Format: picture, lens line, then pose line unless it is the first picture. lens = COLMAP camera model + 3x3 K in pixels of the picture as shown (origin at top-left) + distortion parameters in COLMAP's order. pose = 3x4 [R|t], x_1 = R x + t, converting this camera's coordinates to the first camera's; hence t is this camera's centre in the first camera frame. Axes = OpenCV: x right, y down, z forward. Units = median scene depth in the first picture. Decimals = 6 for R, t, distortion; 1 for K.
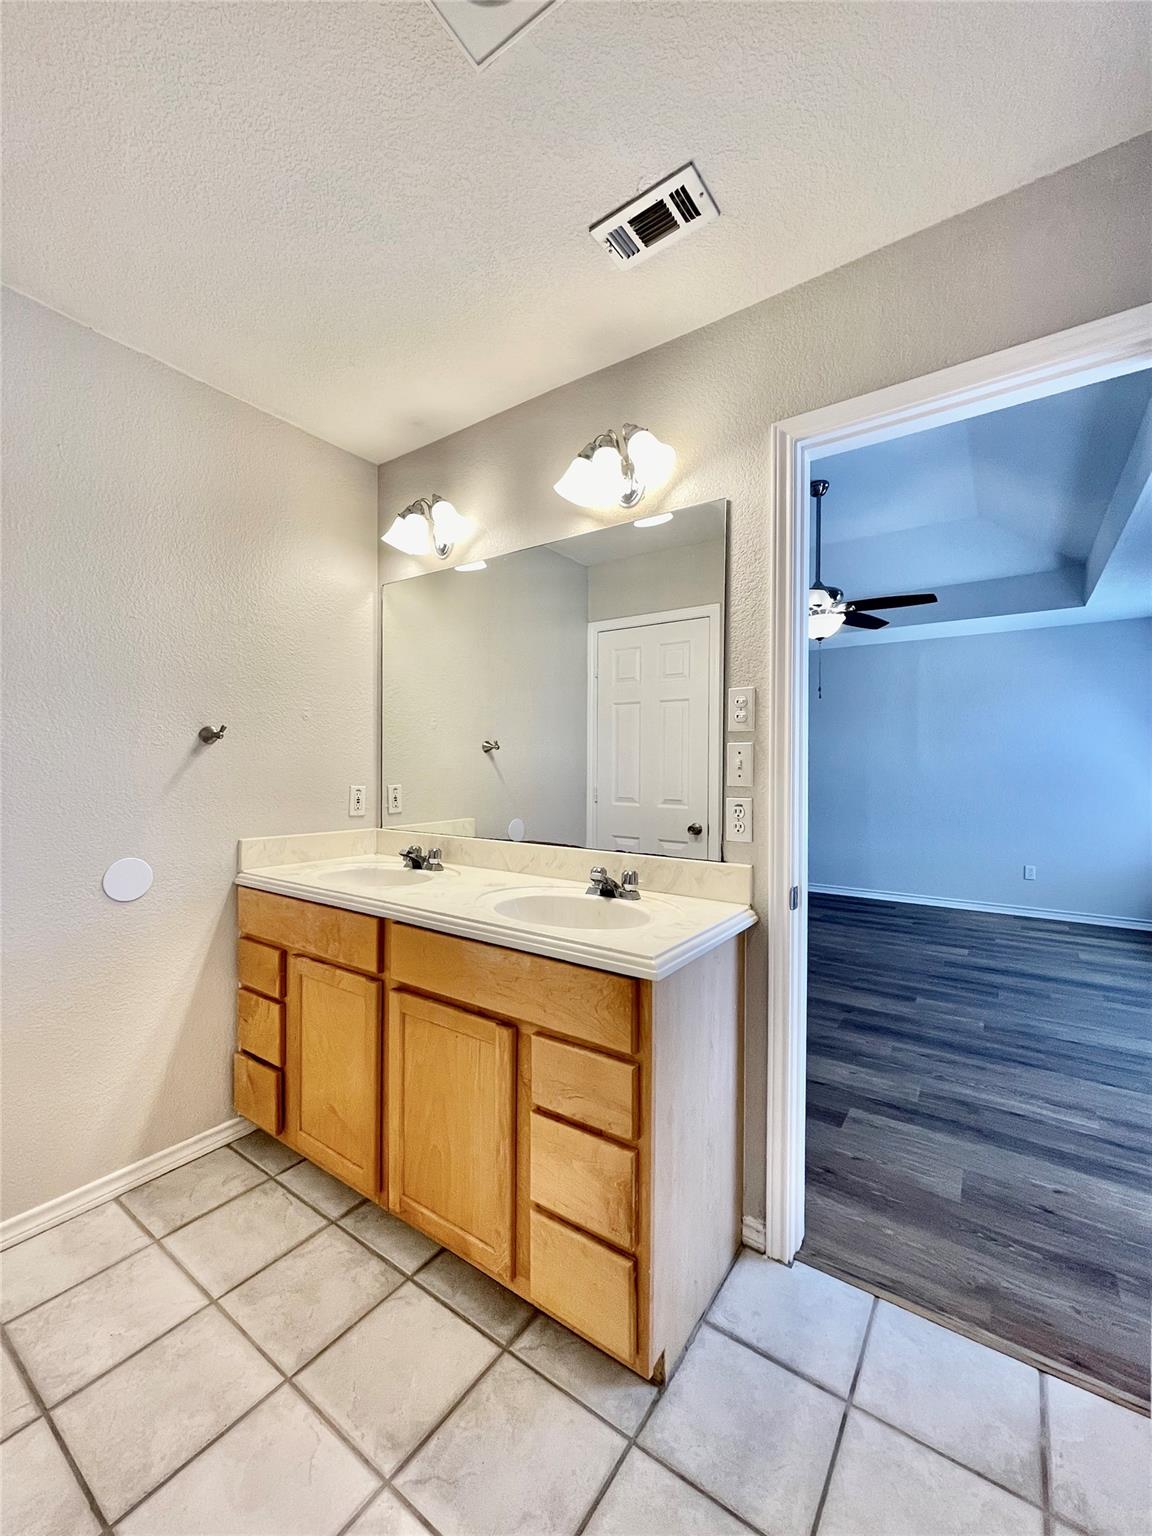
lens RADIAL K [[635.2, 0, 571.7], [0, 635.2, 766.0], [0, 0, 1]] dist [-0.000756, 0.000326]
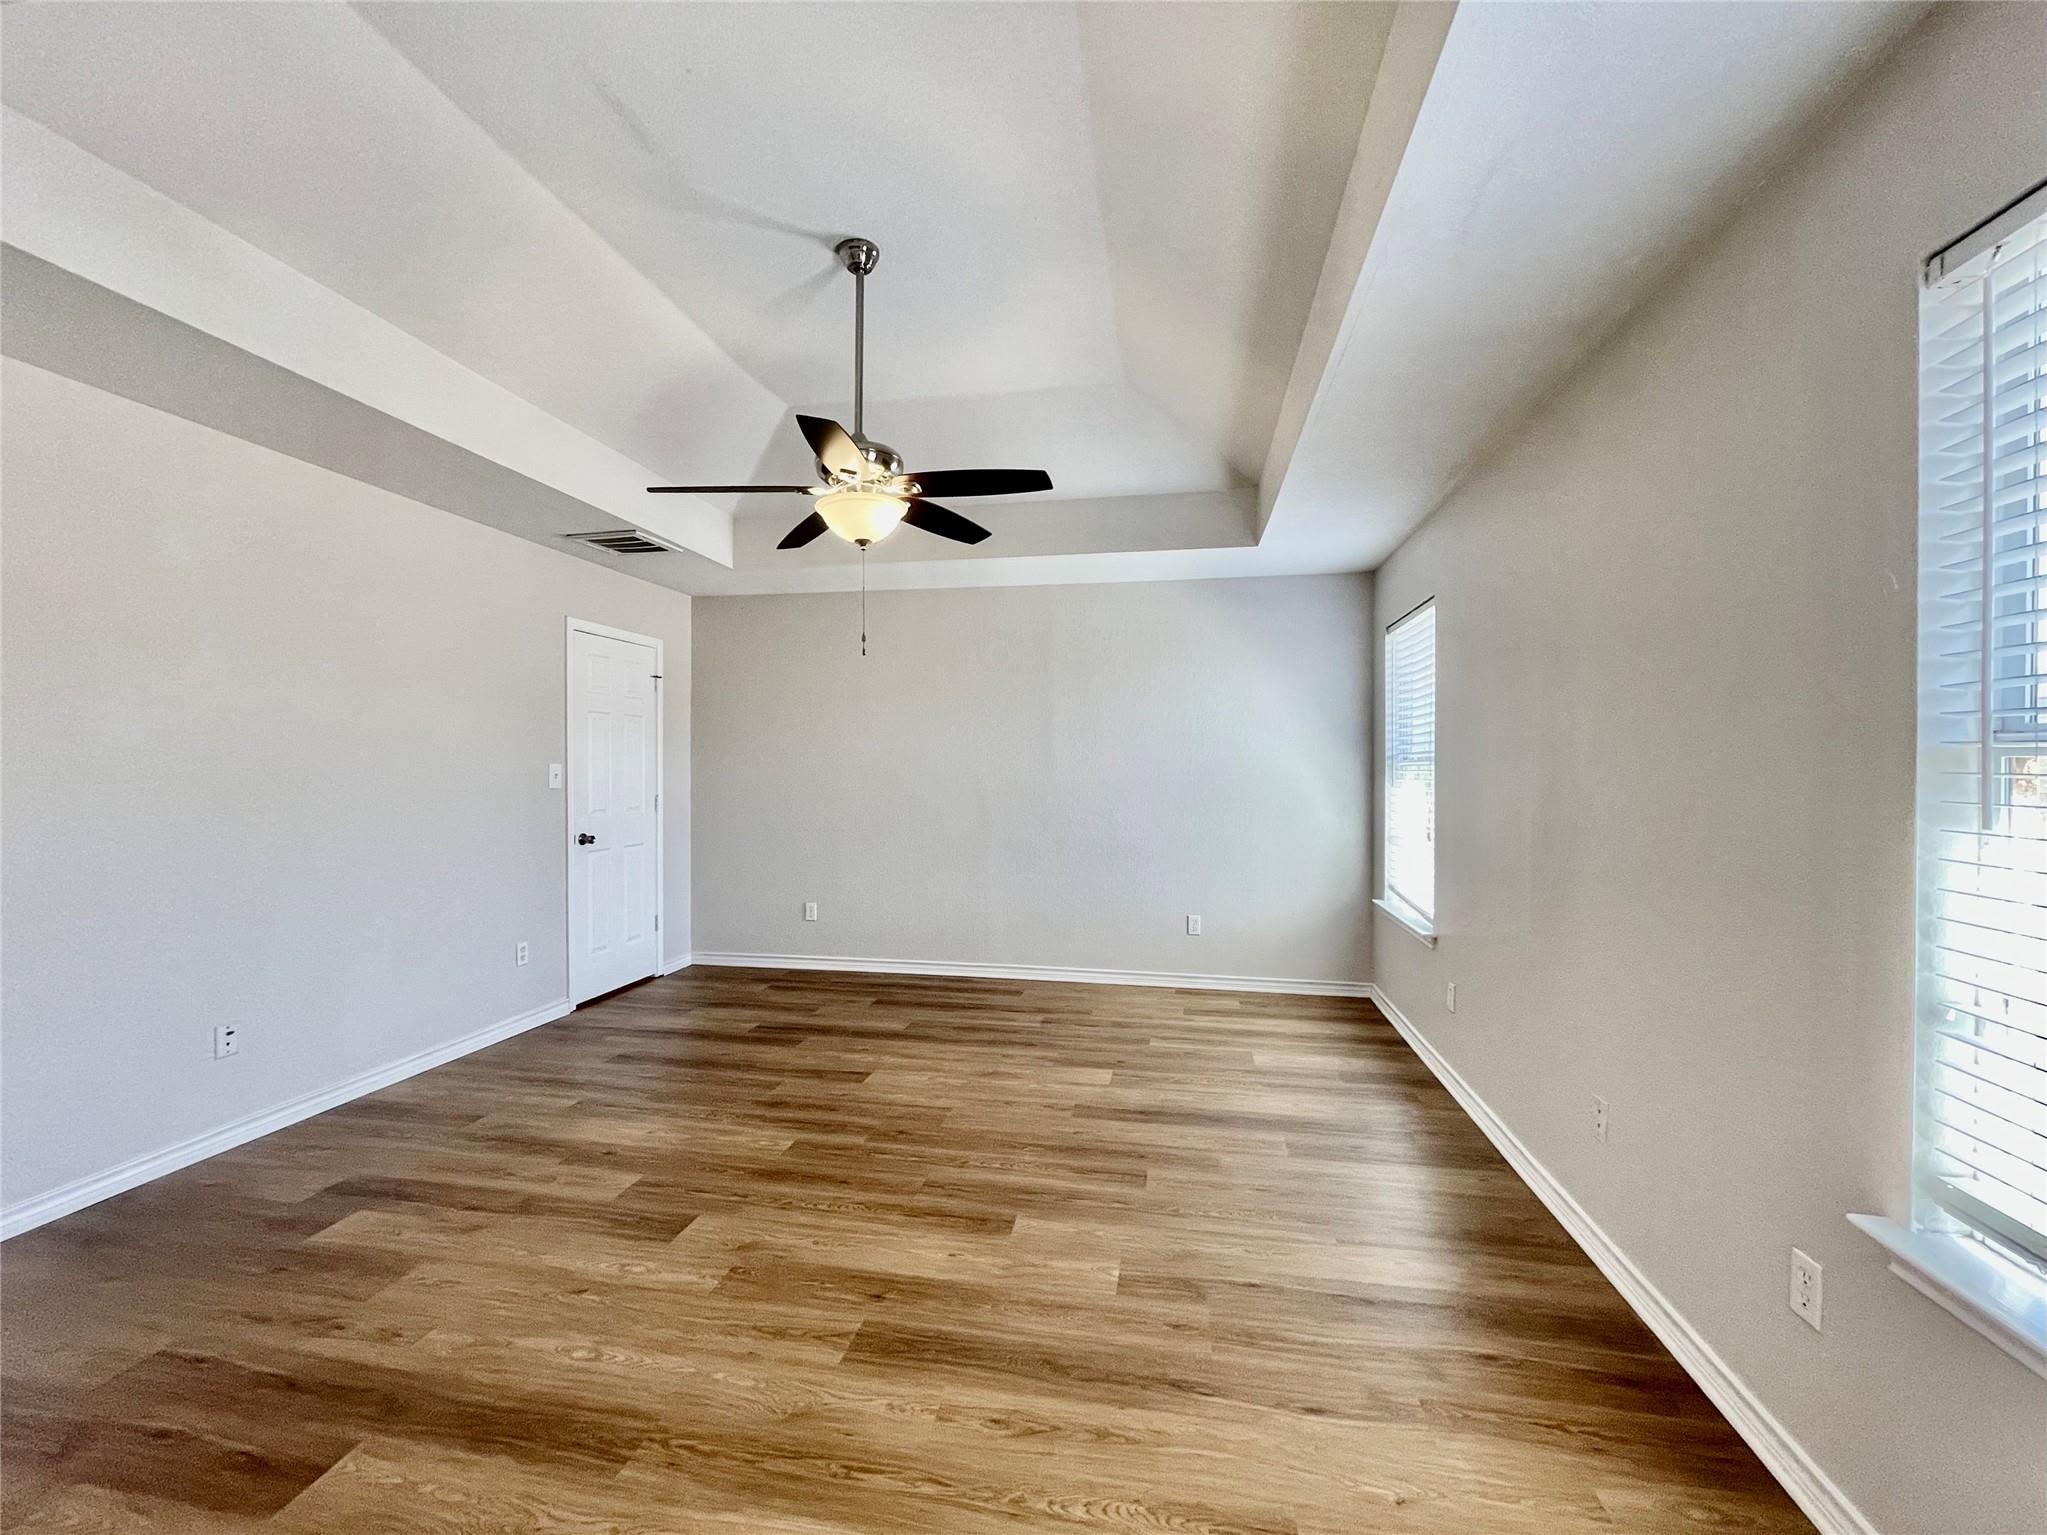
lens RADIAL K [[846.5, 0, 1027.7], [0, 846.5, 779.1], [0, 0, 1]] dist [-0.000756, 0.000326]
pose [[0.909838, -0.011538, 0.414803, 0.224891], [0.005135, 0.999850, 0.016549, -0.013684], [-0.414932, -0.012927, 0.909761, 0.302758]]
